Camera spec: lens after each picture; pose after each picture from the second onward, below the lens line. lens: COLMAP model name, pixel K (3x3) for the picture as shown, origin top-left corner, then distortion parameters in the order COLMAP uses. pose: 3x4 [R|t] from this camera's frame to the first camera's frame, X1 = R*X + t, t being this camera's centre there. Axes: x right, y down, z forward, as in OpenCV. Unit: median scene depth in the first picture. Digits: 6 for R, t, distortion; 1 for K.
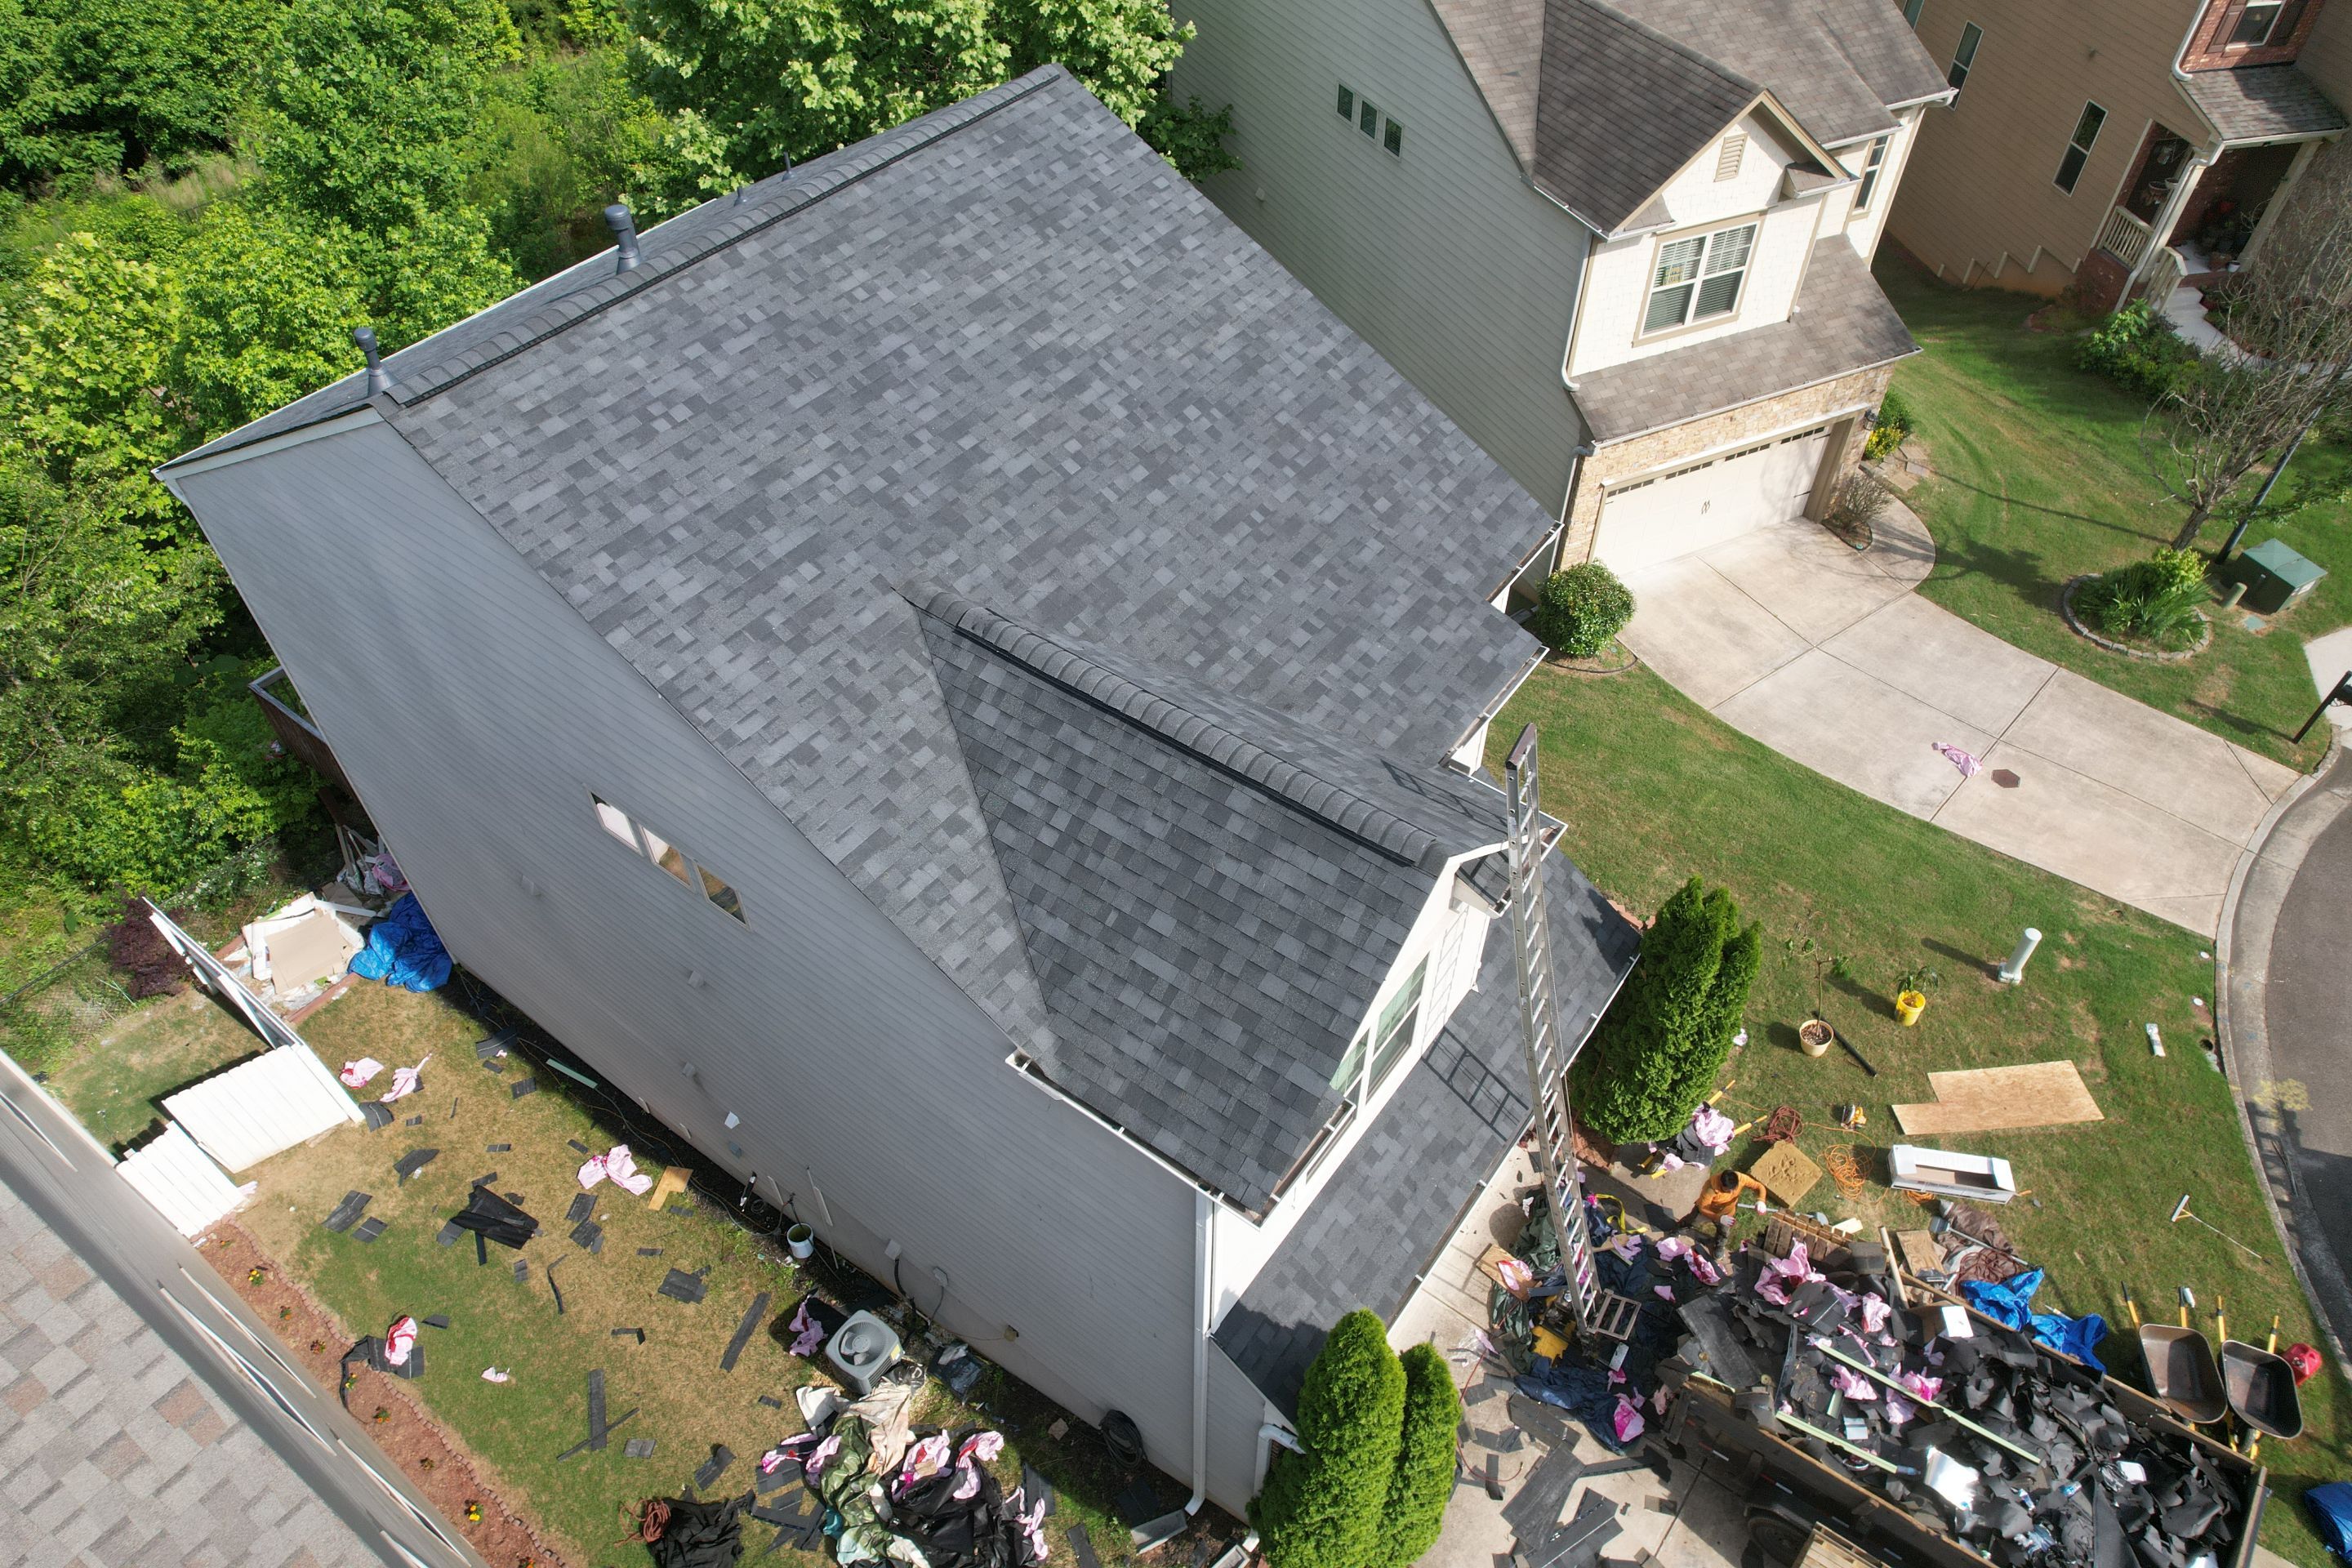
lens RADIAL K [[1508.2, 0, 1179.5], [0, 1508.2, 784.0], [0, 0, 1]] dist [-0.078924, 0.071157]
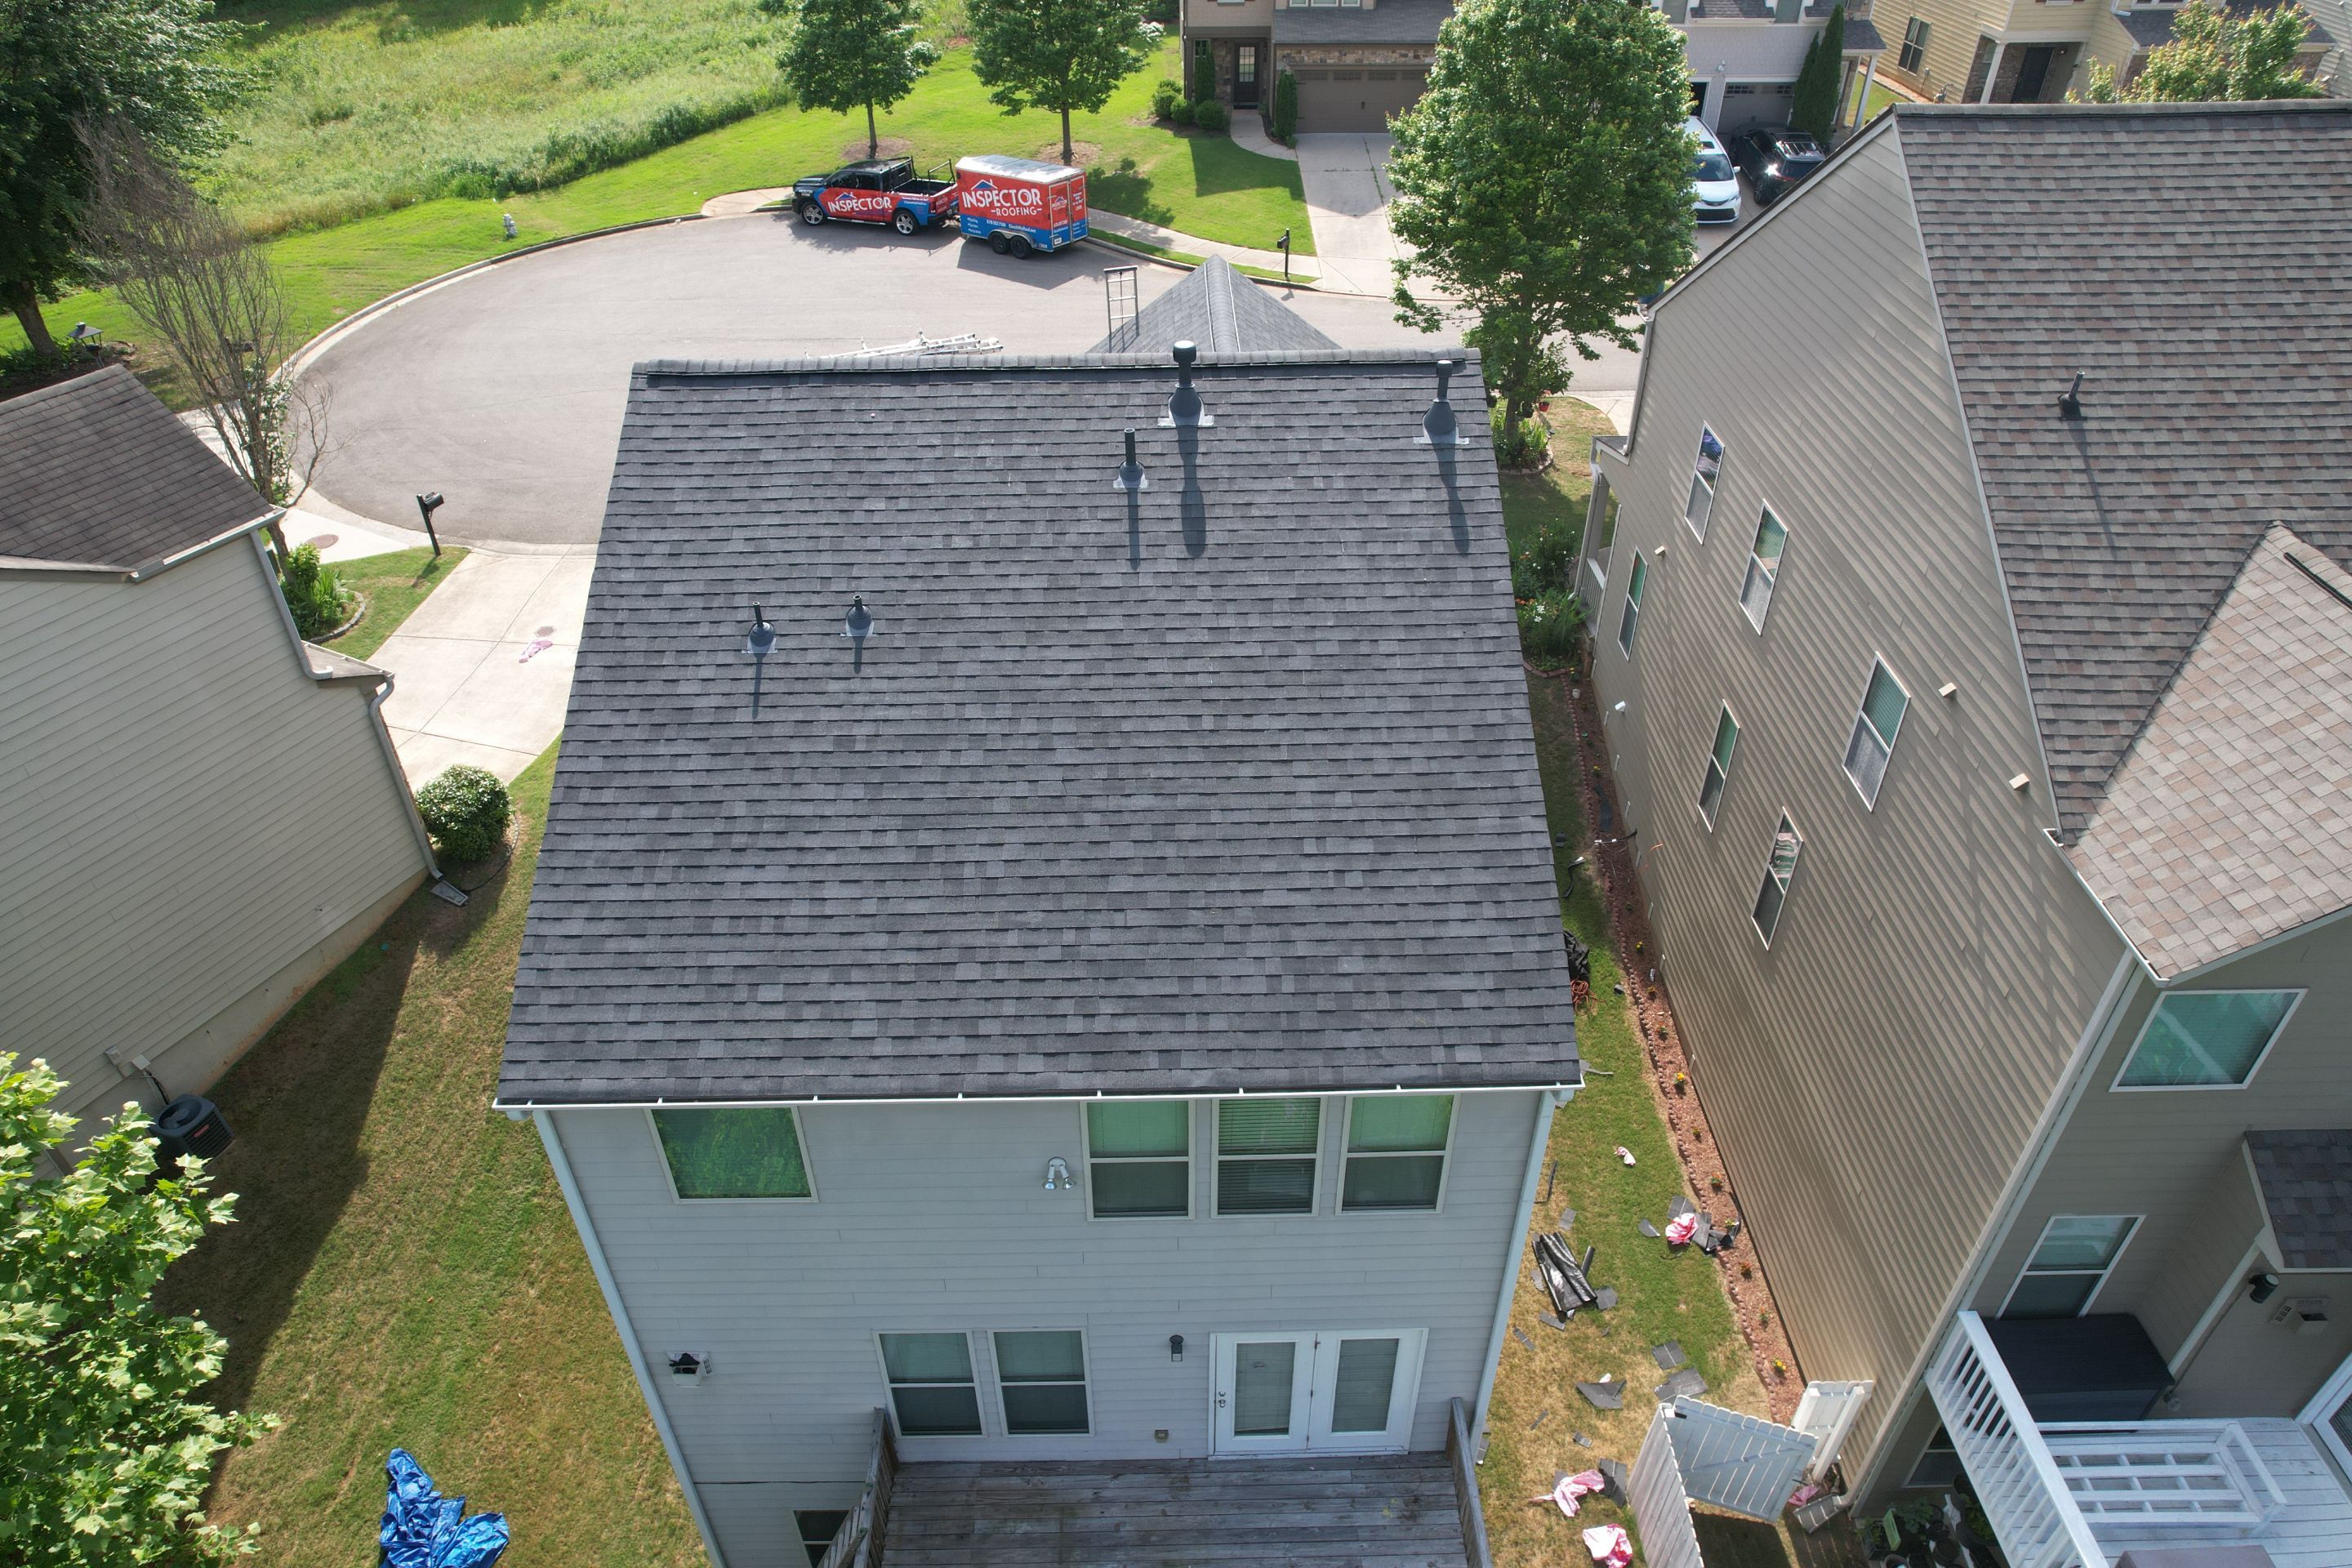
lens RADIAL K [[1508.2, 0, 1176.2], [0, 1508.2, 777.7], [0, 0, 1]] dist [-0.078924, 0.071157]
pose [[-0.611289, -0.462333, 0.642319, -0.879006], [0.578185, 0.293300, 0.761366, -0.811821], [-0.540397, 0.836793, 0.088023, 0.845788]]
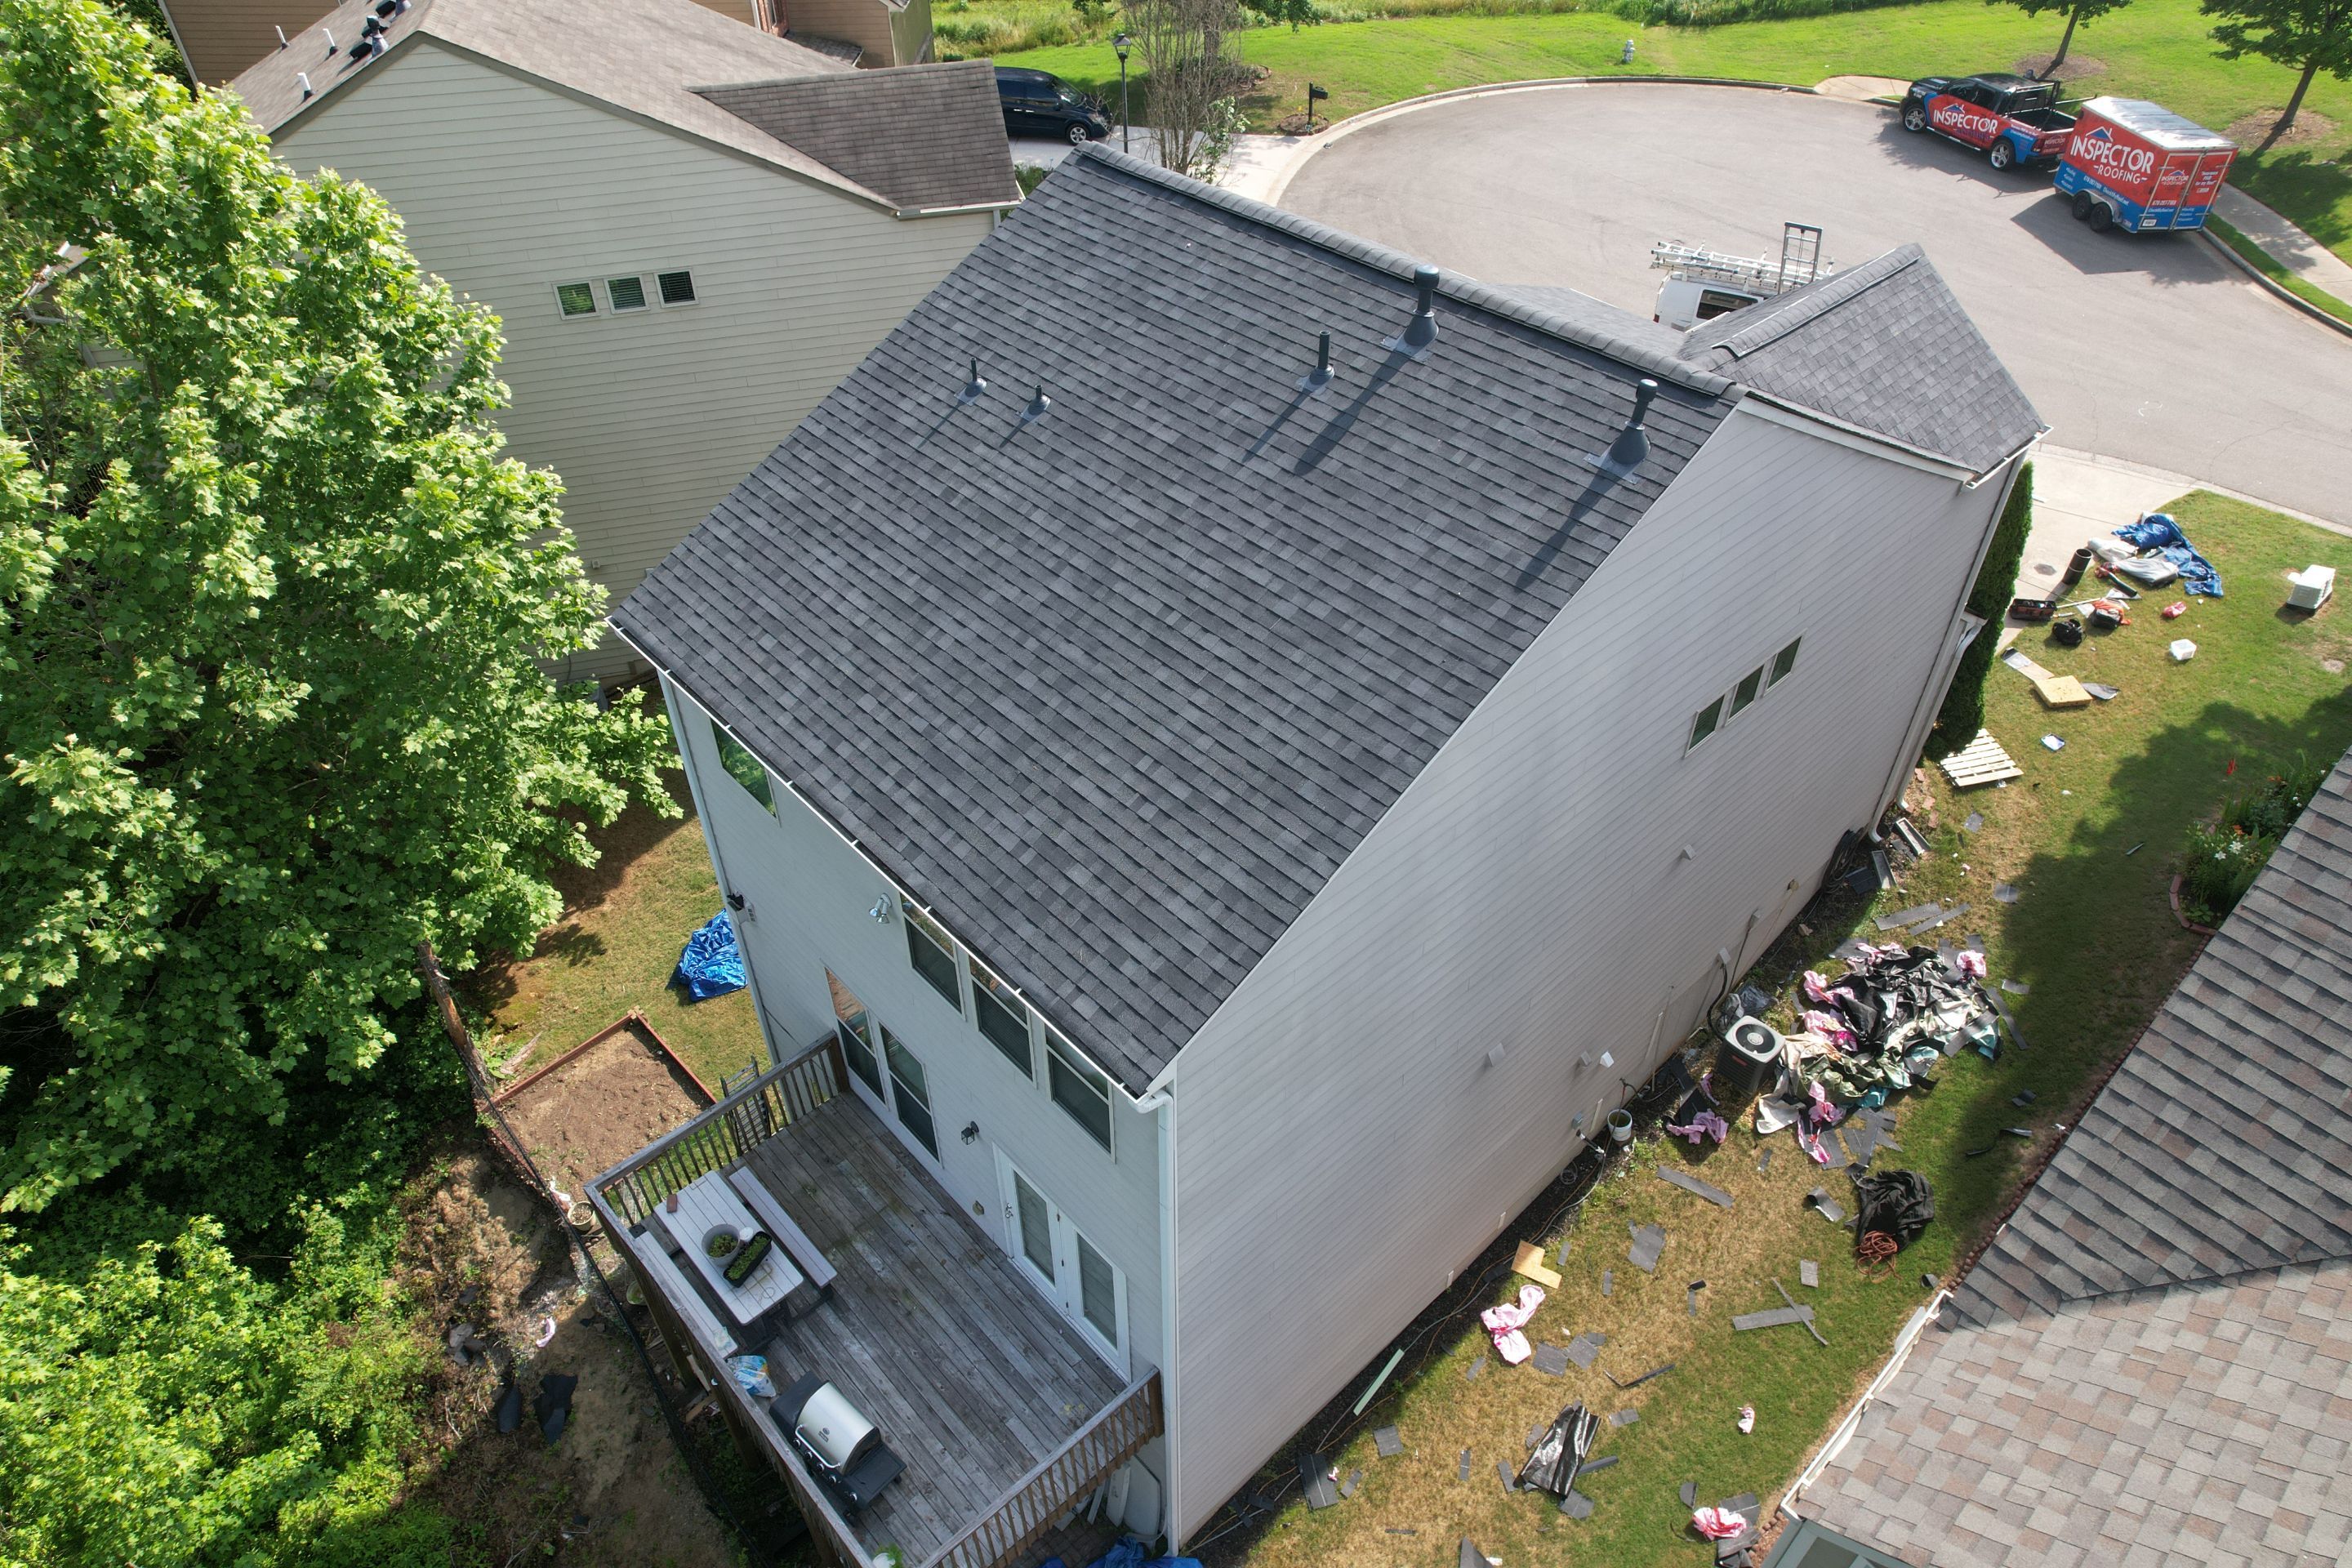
lens RADIAL K [[1508.2, 0, 1178.3], [0, 1508.2, 780.6], [0, 0, 1]] dist [-0.078924, 0.071157]
pose [[0.188624, -0.643538, 0.741809, -0.996793], [0.713231, 0.609019, 0.346983, -0.467735], [-0.675072, 0.463632, 0.573866, 0.503549]]
